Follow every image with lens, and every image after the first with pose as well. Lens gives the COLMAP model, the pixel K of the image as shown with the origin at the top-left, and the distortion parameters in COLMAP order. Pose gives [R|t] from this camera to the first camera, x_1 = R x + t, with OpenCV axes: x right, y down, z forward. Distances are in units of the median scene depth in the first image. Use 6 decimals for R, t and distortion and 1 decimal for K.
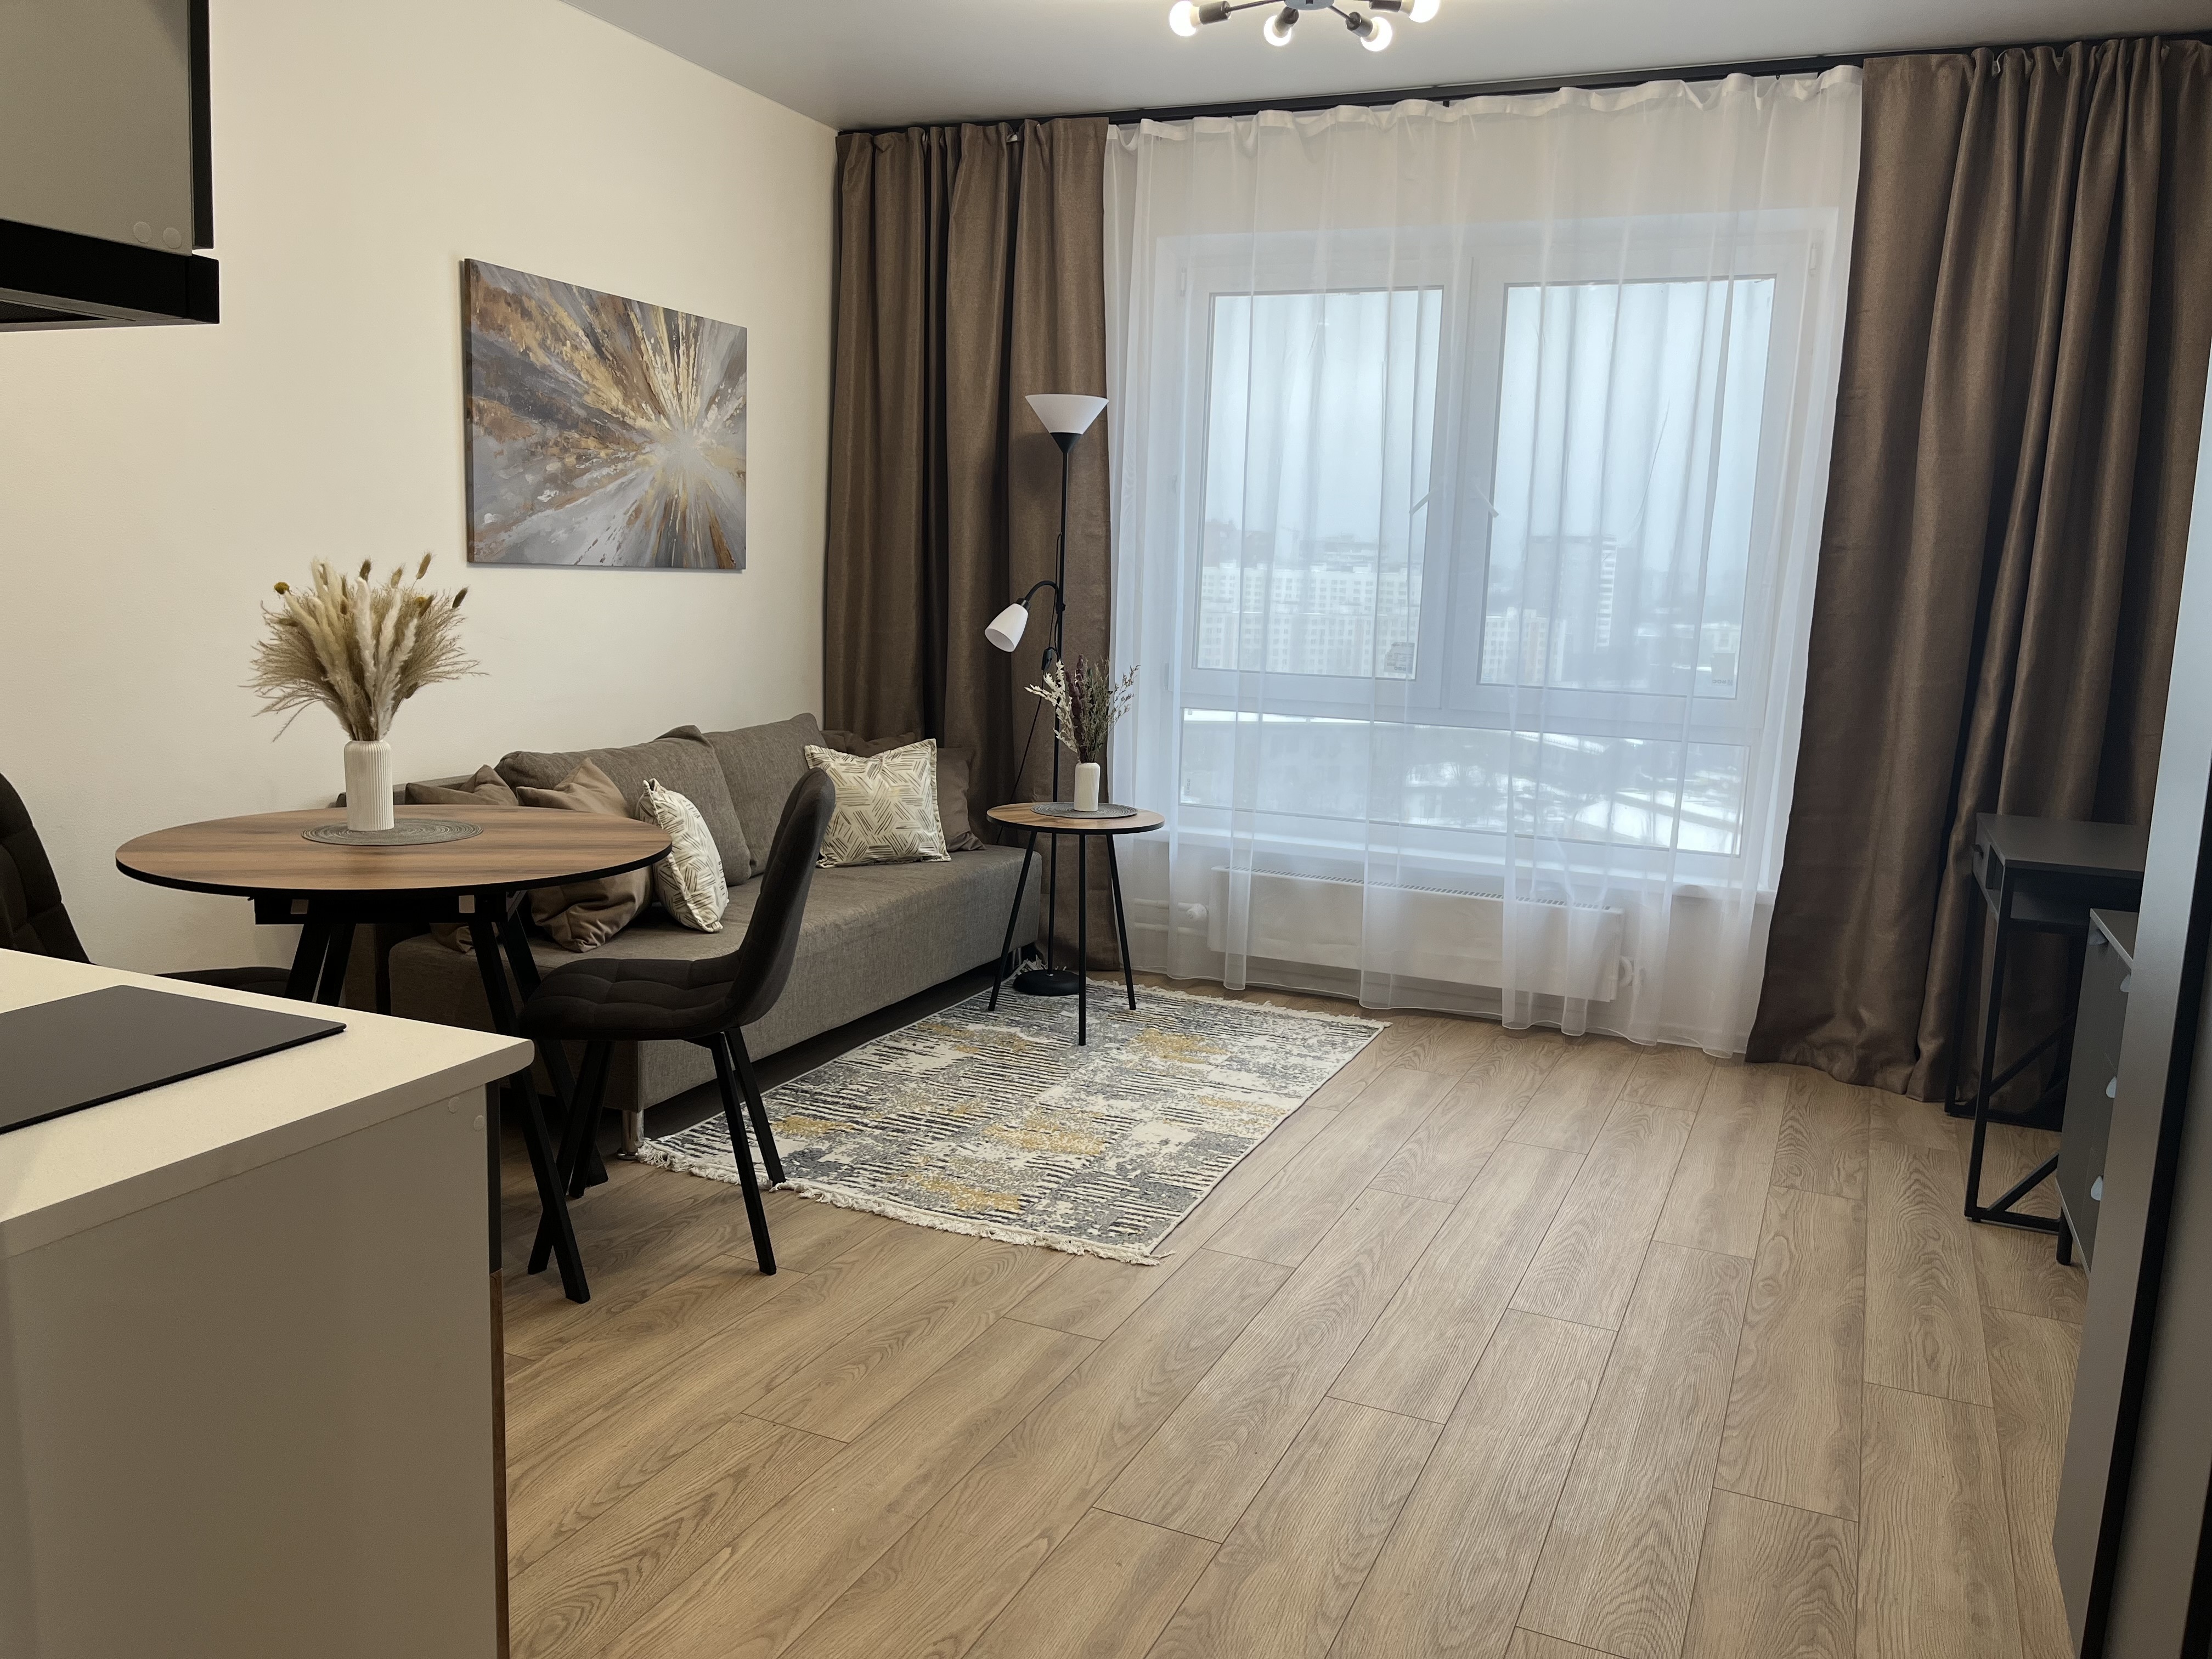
lens RADIAL K [[1699.3, 0, 1119.7], [0, 1699.3, 865.4], [0, 0, 1]] dist [0.062140, -0.130494]
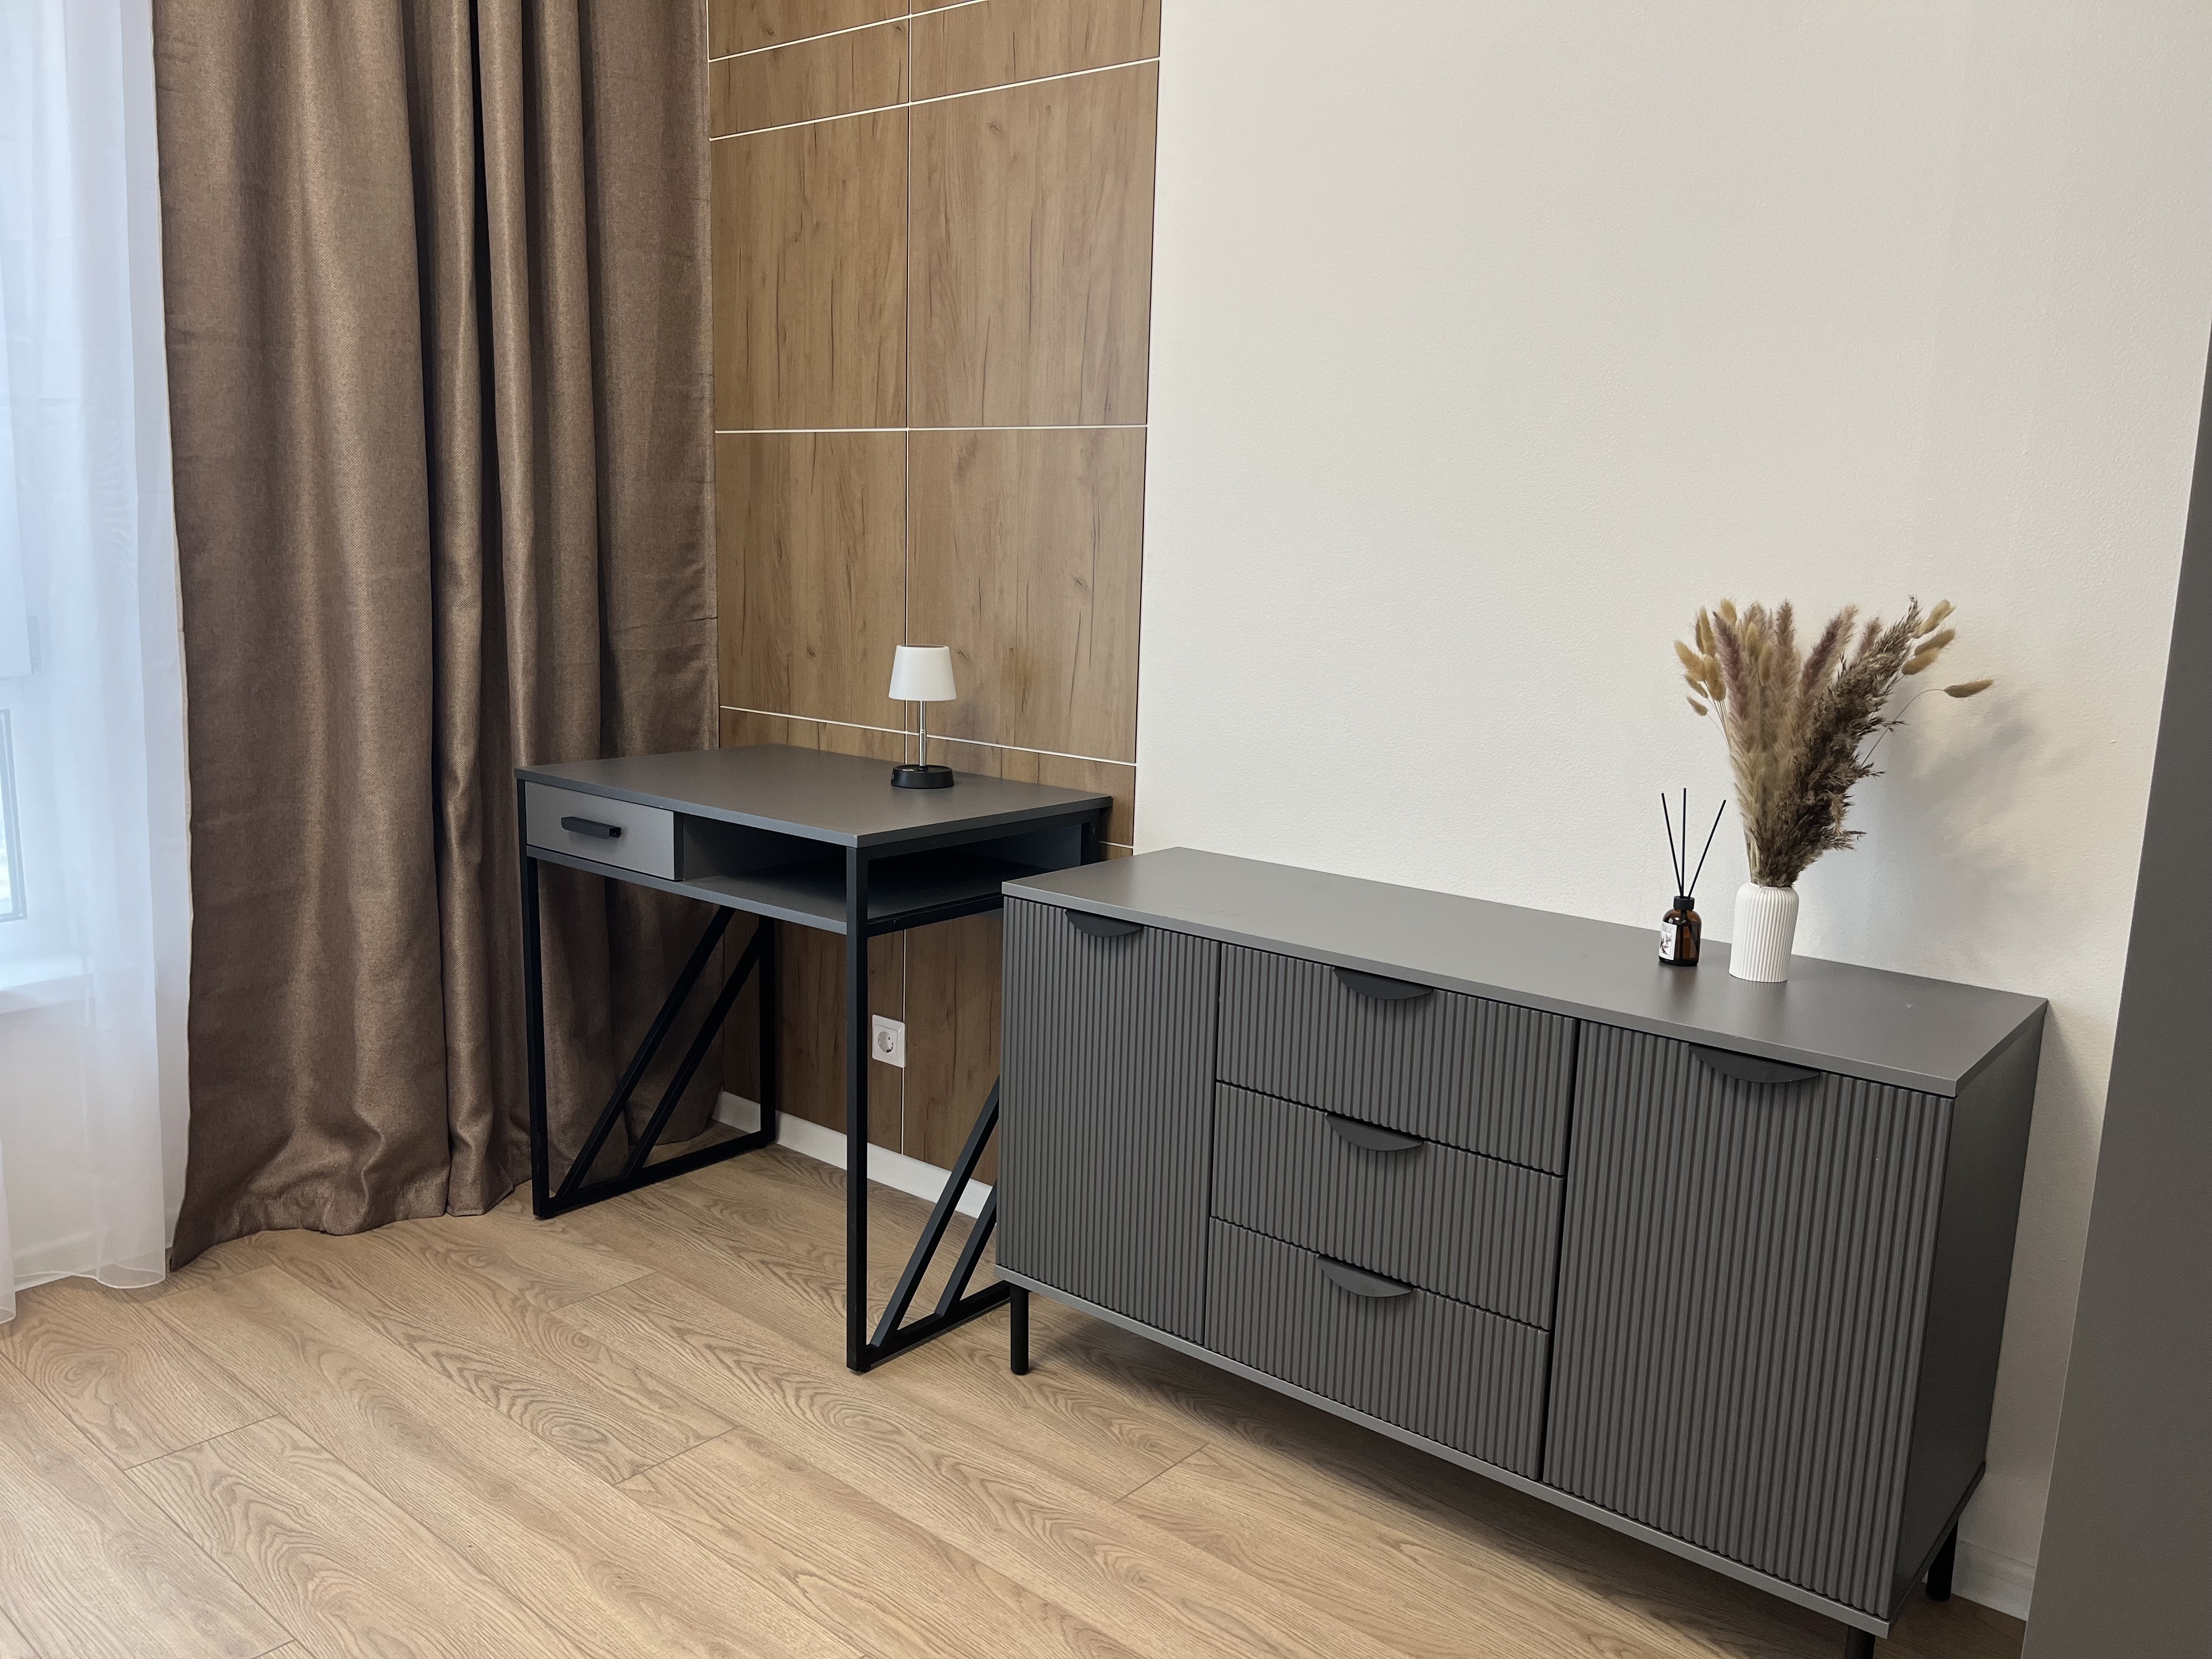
lens RADIAL K [[1695.2, 0, 1100.2], [0, 1695.2, 828.5], [0, 0, 1]] dist [0.061627, -0.078035]
pose [[0.267720, -0.194498, 0.943661, -0.047797], [0.141150, 0.976763, 0.161276, -0.073386], [-0.953102, 0.090021, 0.288952, 0.564966]]
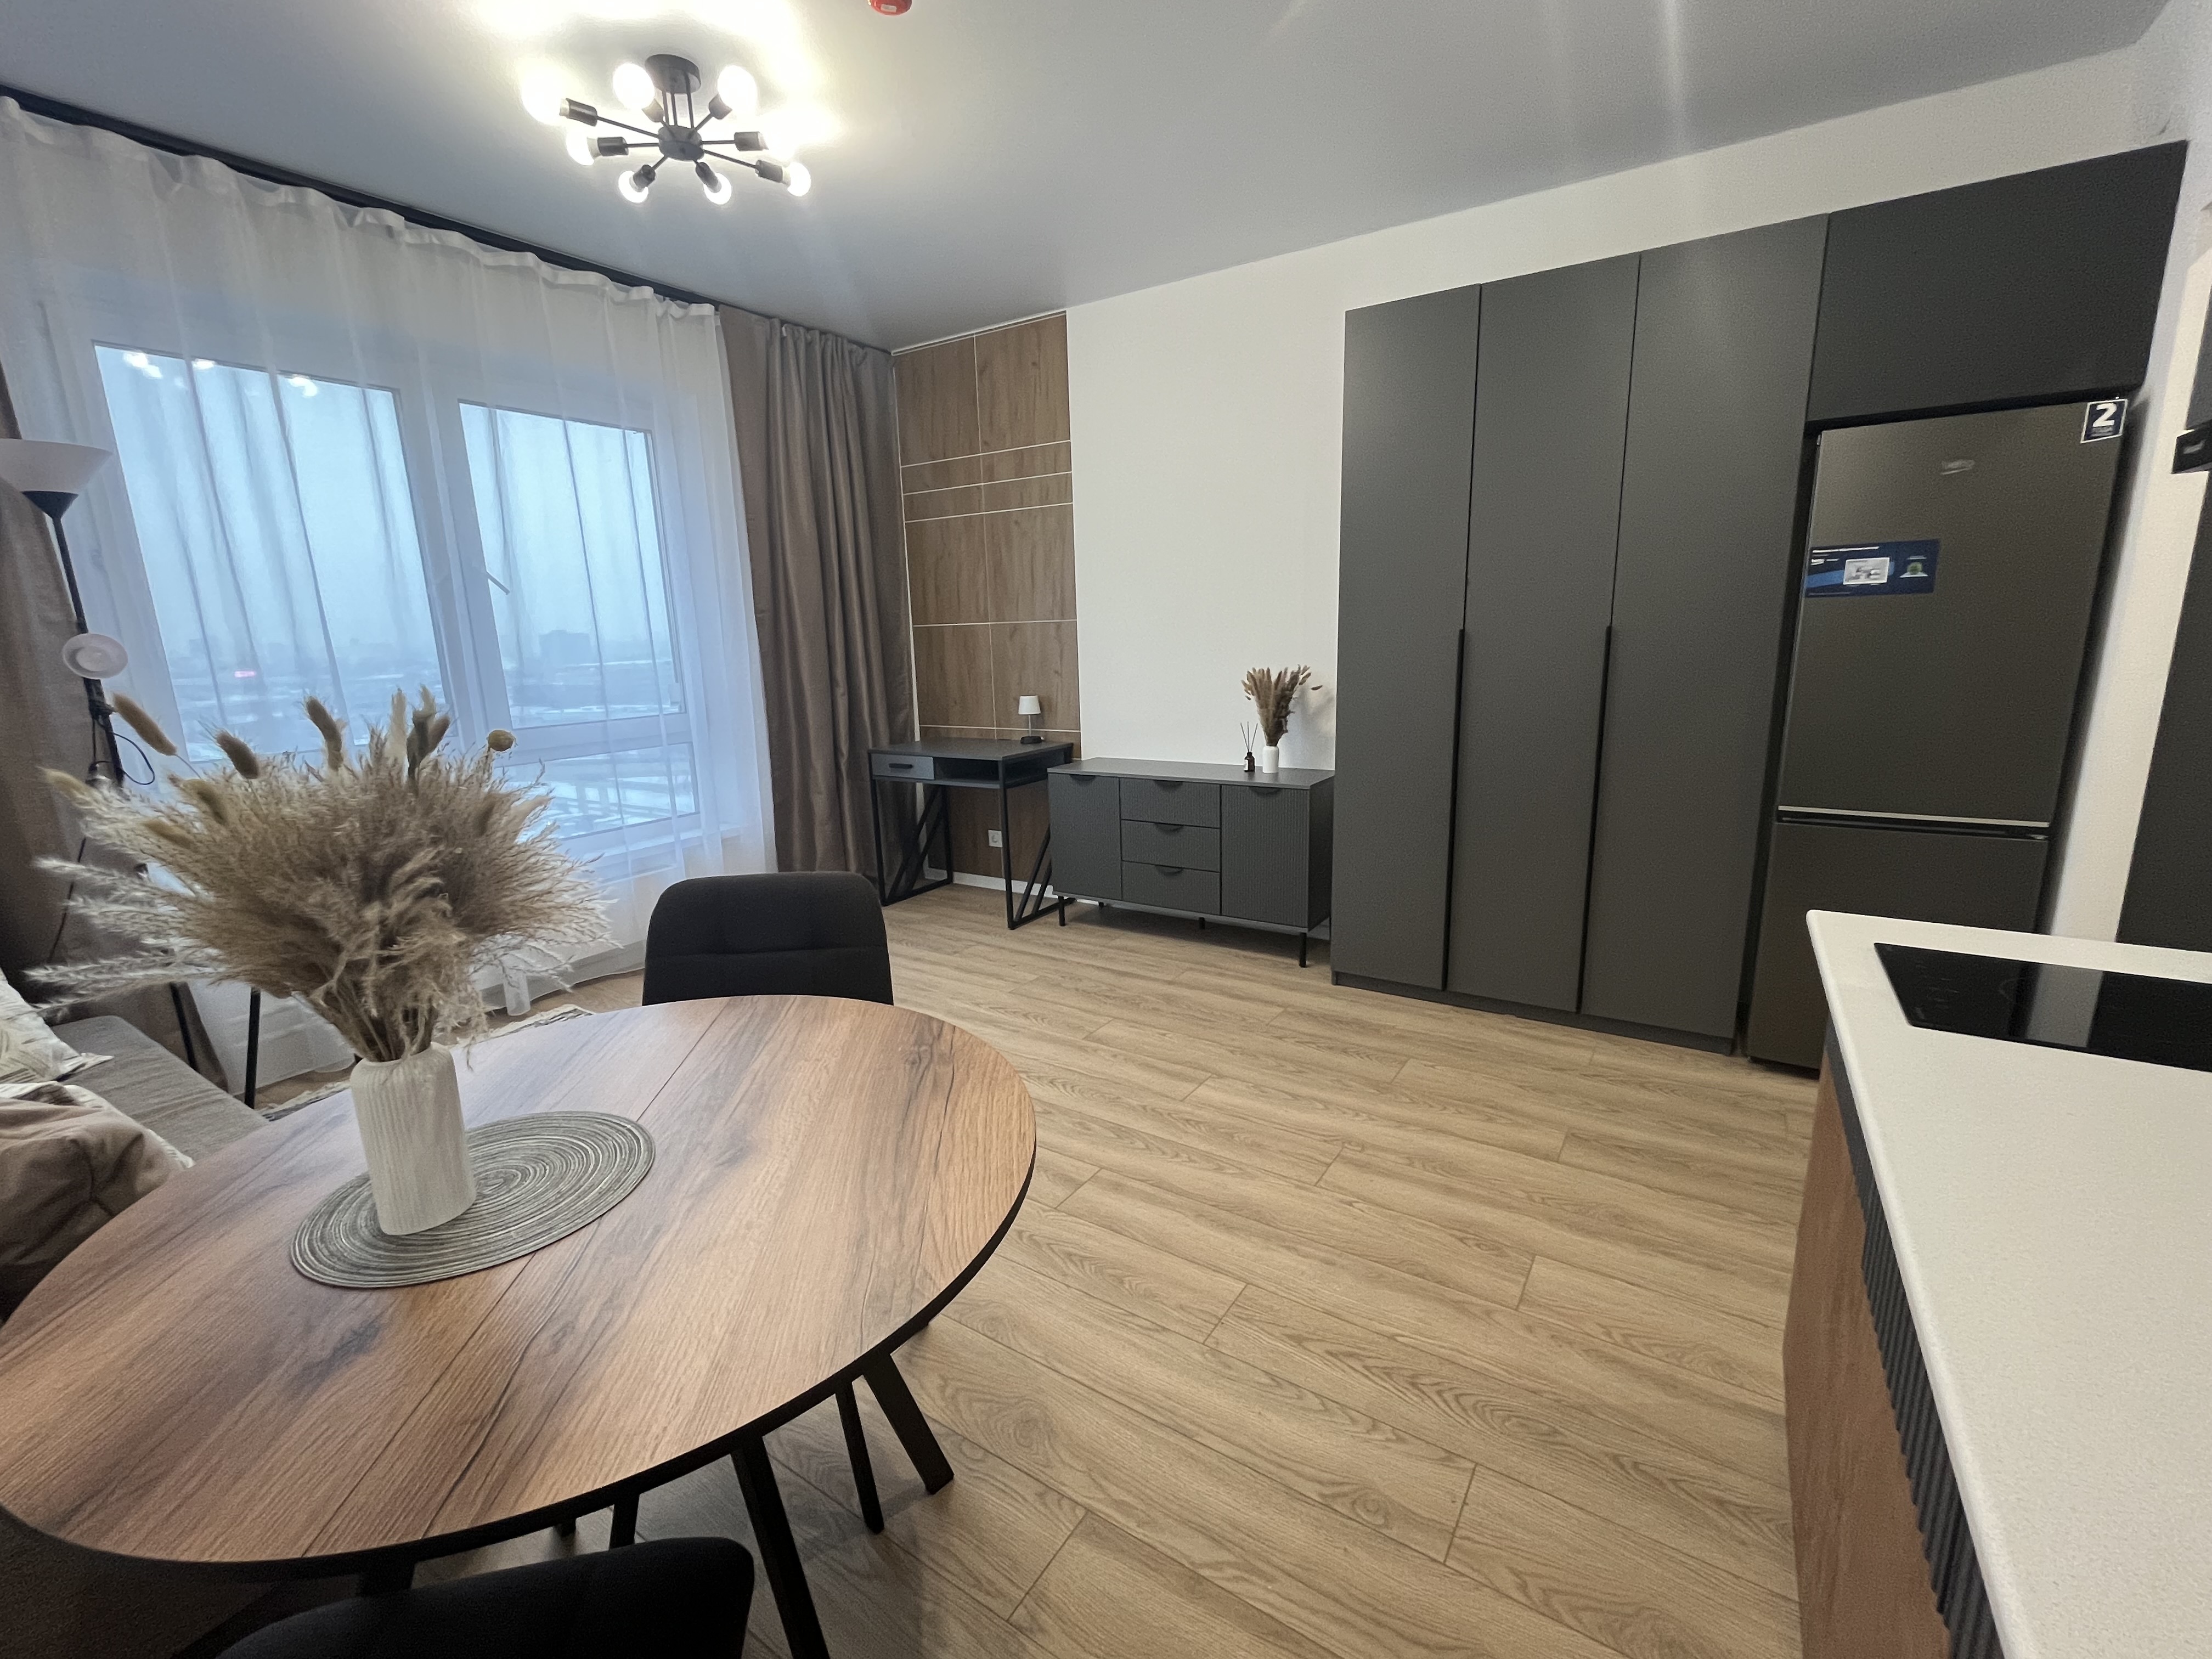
lens RADIAL K [[977.7, 0, 1092.0], [0, 977.7, 825.6], [0, 0, 1]] dist [0.000215, -0.000051]
pose [[0.153137, -0.239188, 0.958821, -0.482679], [0.202312, 0.957303, 0.206497, -0.112339], [-0.967274, 0.162359, 0.194989, 0.526346]]
